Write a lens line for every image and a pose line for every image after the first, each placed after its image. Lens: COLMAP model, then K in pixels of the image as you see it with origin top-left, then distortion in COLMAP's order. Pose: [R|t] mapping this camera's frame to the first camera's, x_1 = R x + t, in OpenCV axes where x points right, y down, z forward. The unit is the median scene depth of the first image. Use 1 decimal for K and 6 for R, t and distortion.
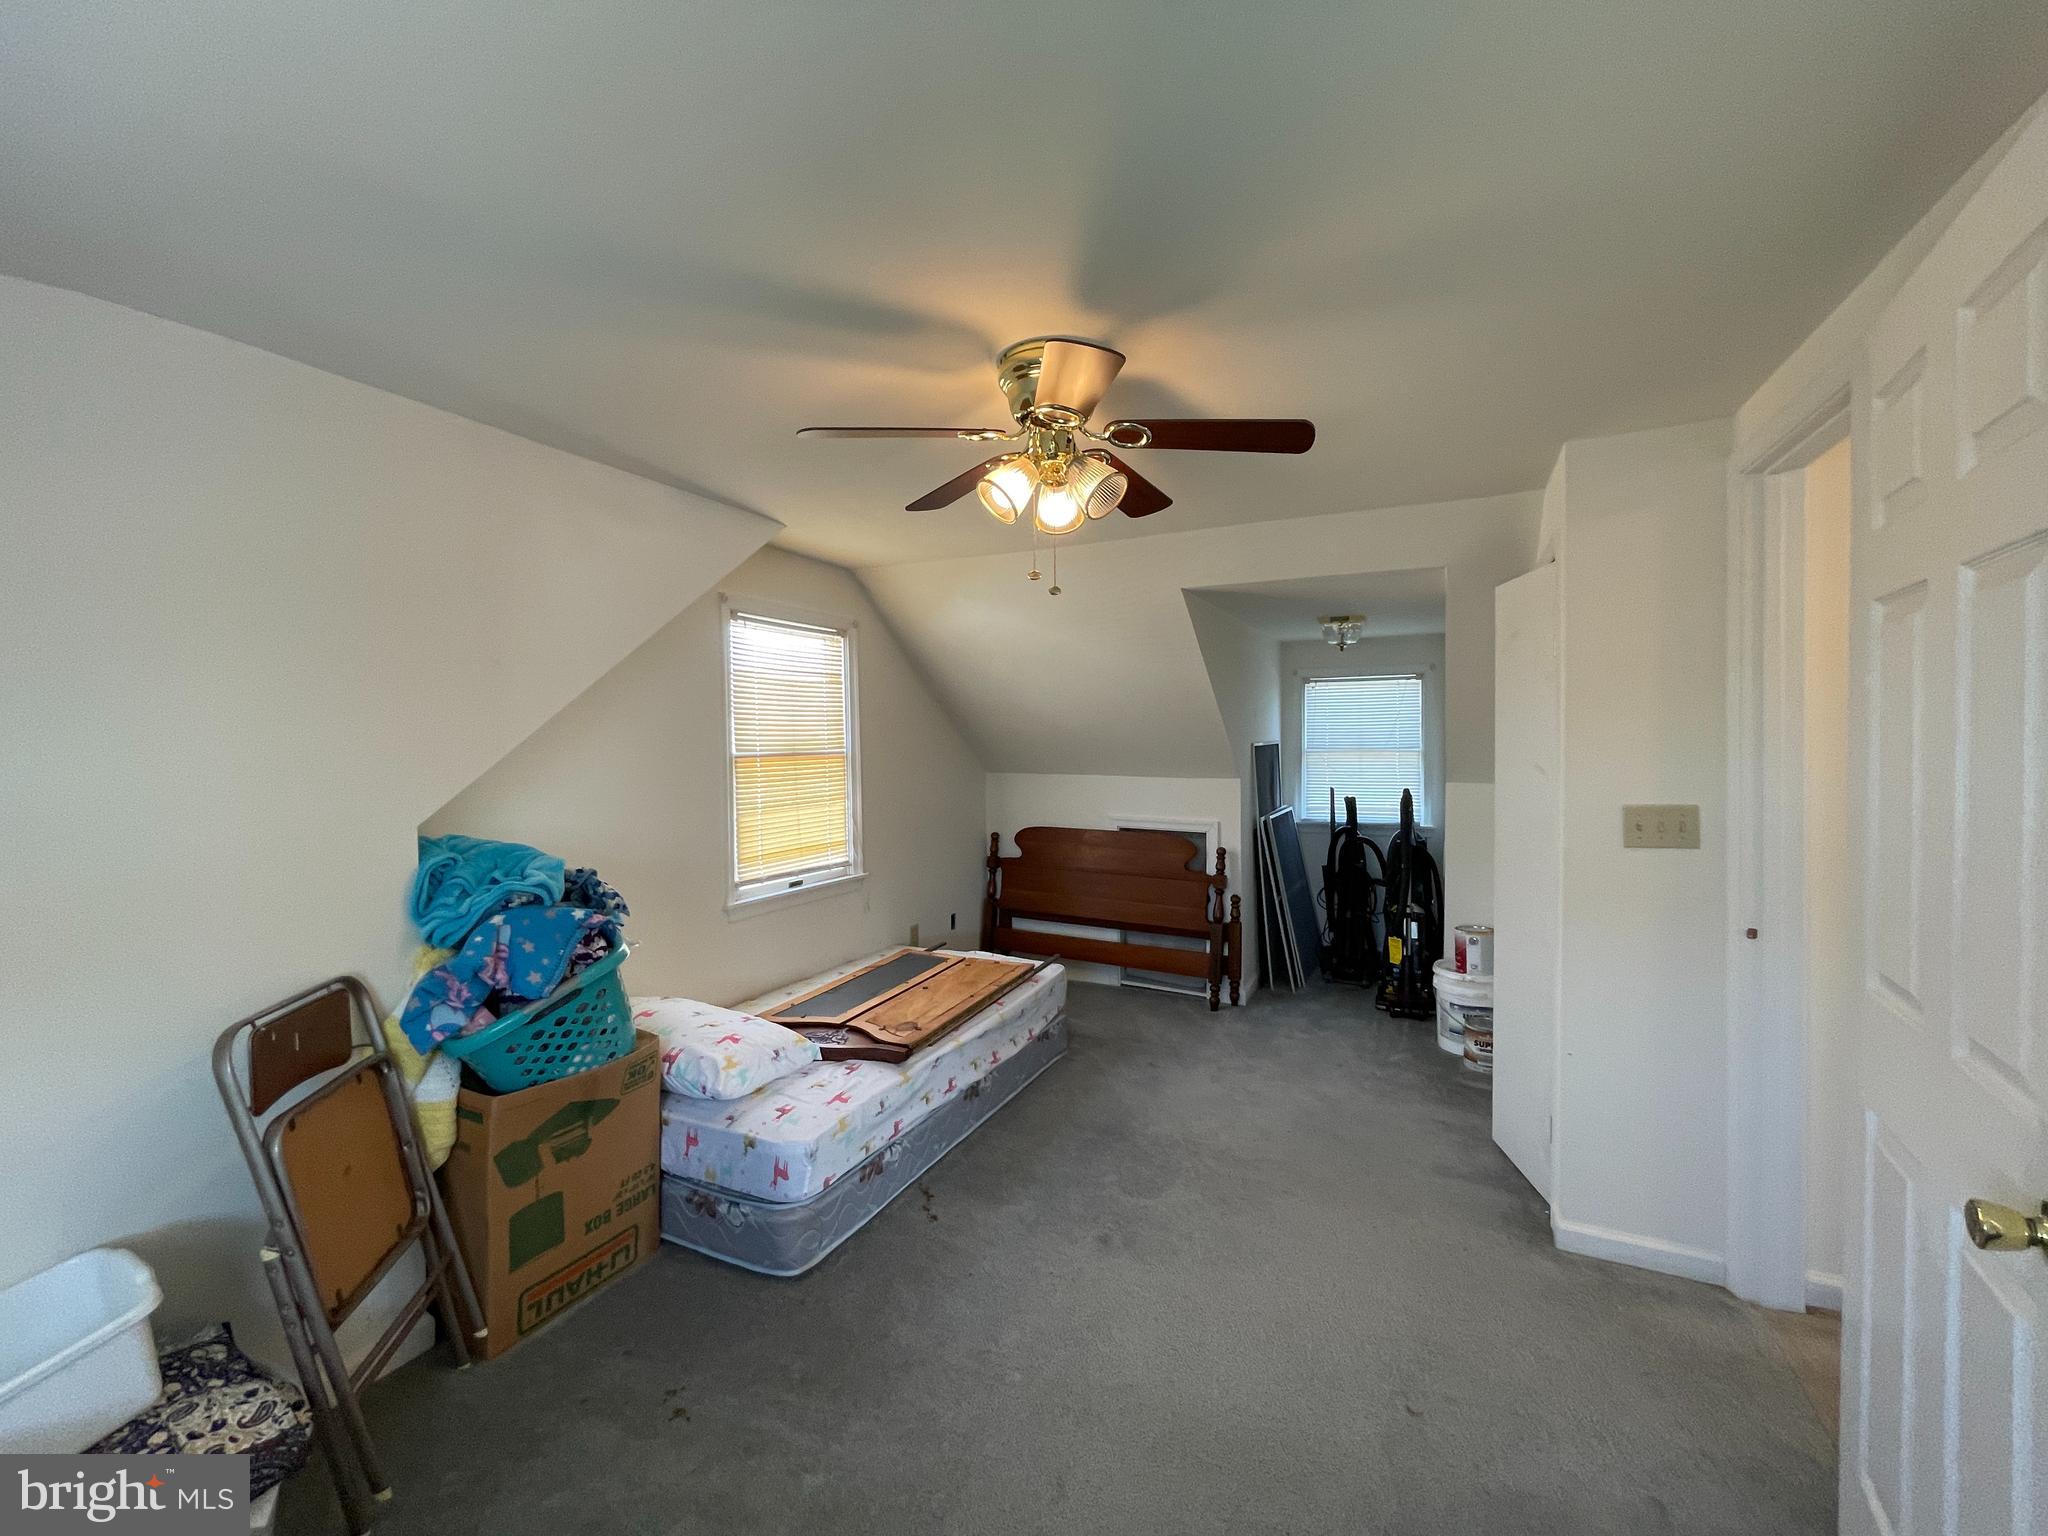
lens RADIAL K [[847.4, 0, 1024.0], [0, 847.4, 768.0], [0, 0, 1]] dist [-0.002337, -0.000350]
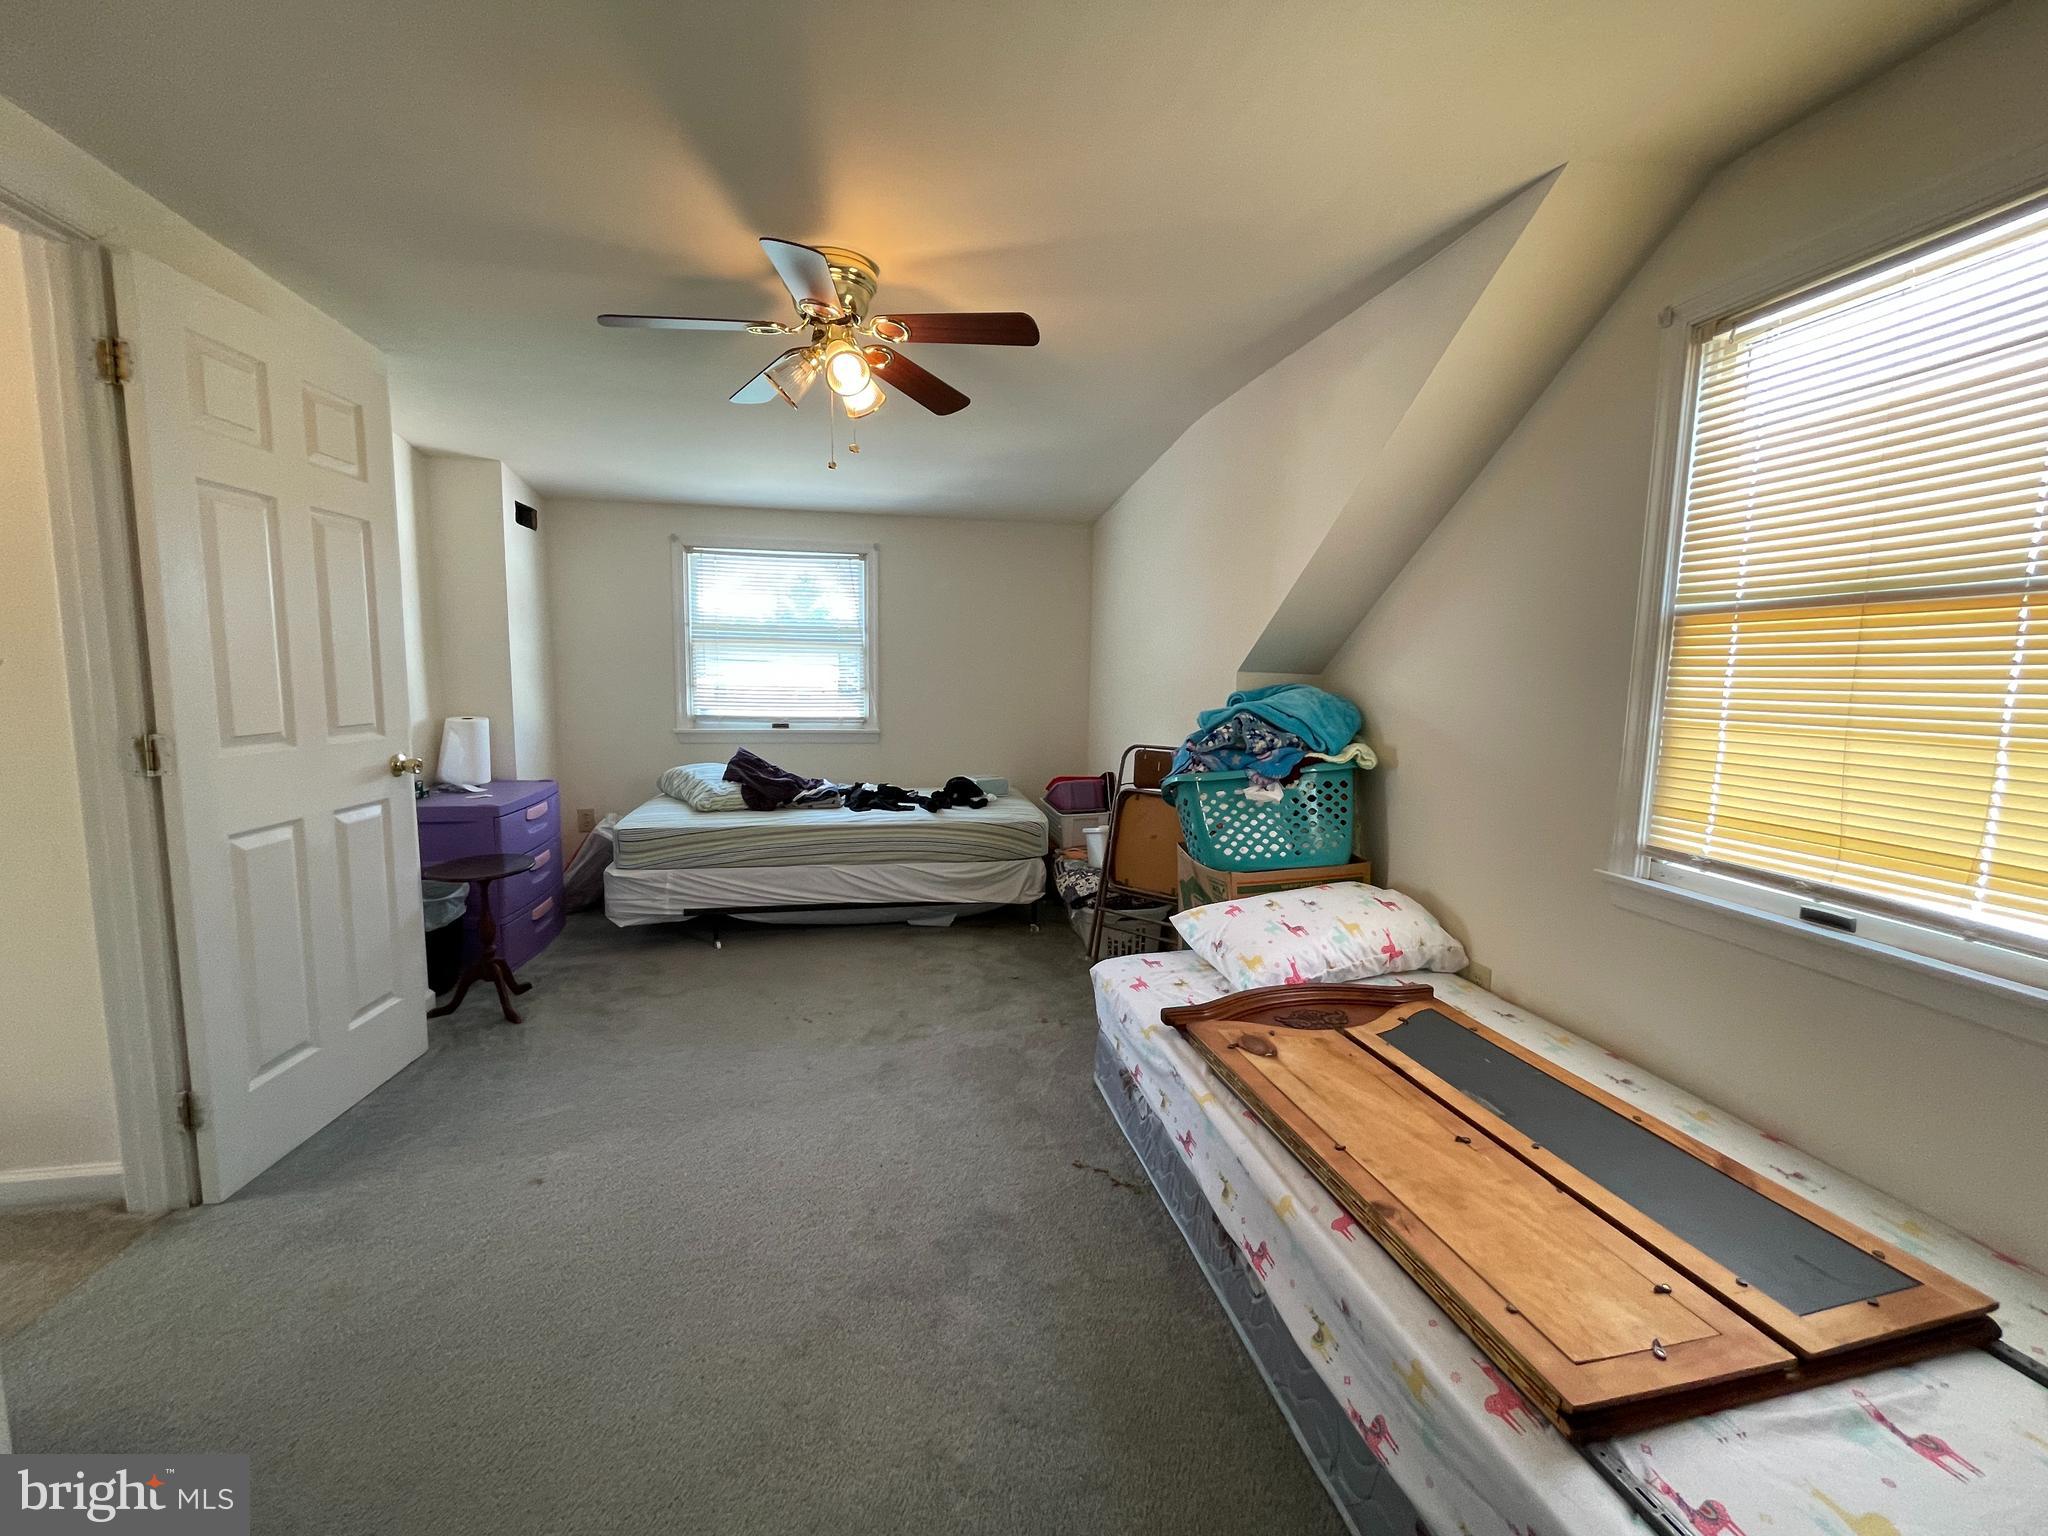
lens RADIAL K [[847.4, 0, 1024.0], [0, 847.4, 768.0], [0, 0, 1]] dist [-0.002337, -0.000350]
pose [[-0.808286, 0.064885, -0.585204, 0.298892], [-0.022712, 0.989734, 0.141108, 0.016656], [0.588352, 0.127347, -0.798514, 1.170383]]
